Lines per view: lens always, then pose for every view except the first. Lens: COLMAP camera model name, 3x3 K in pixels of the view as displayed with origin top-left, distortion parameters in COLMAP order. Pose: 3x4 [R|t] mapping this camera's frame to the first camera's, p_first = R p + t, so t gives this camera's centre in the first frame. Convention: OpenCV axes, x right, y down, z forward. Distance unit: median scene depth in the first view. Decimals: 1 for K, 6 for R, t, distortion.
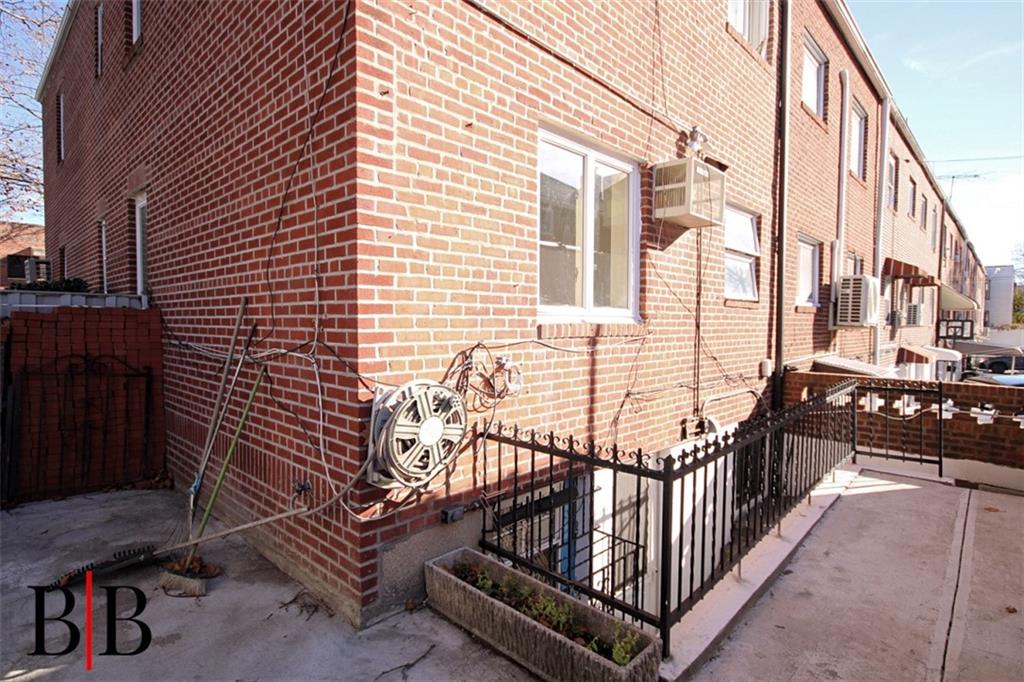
lens RADIAL K [[527.8, 0, 512.5], [0, 527.8, 342.2], [0, 0, 1]] dist [0.001148, -0.001821]
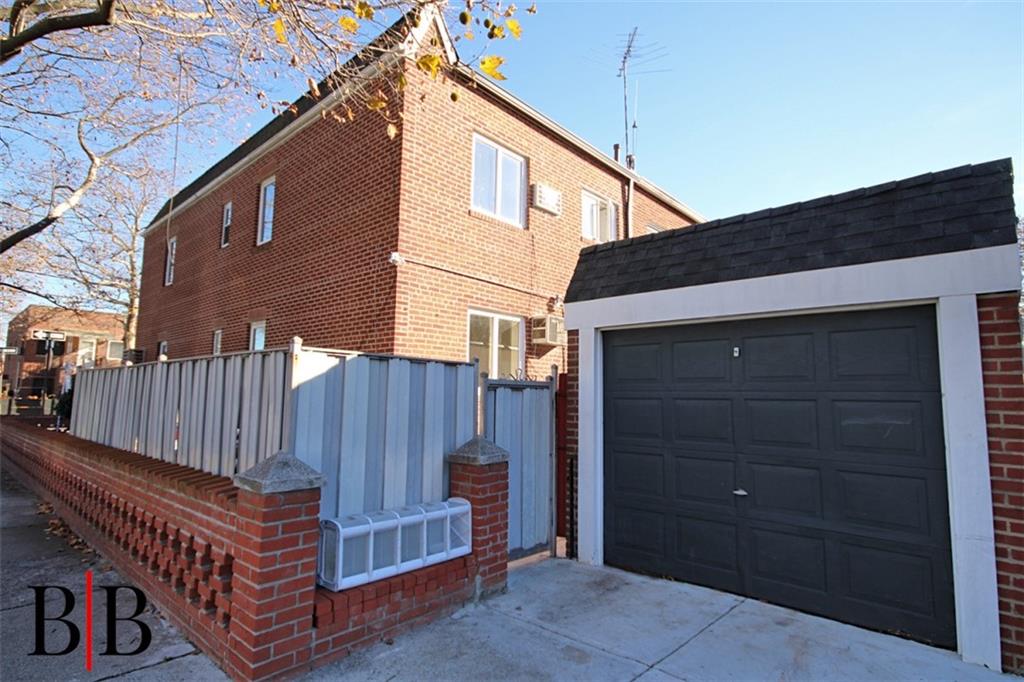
lens RADIAL K [[527.8, 0, 516.1], [0, 527.8, 339.0], [0, 0, 1]] dist [0.001148, -0.001821]
pose [[0.999283, 0.008583, 0.036875, 0.204898], [-0.002727, 0.987754, -0.155995, 0.092440], [-0.037762, 0.155782, 0.987069, -1.490585]]
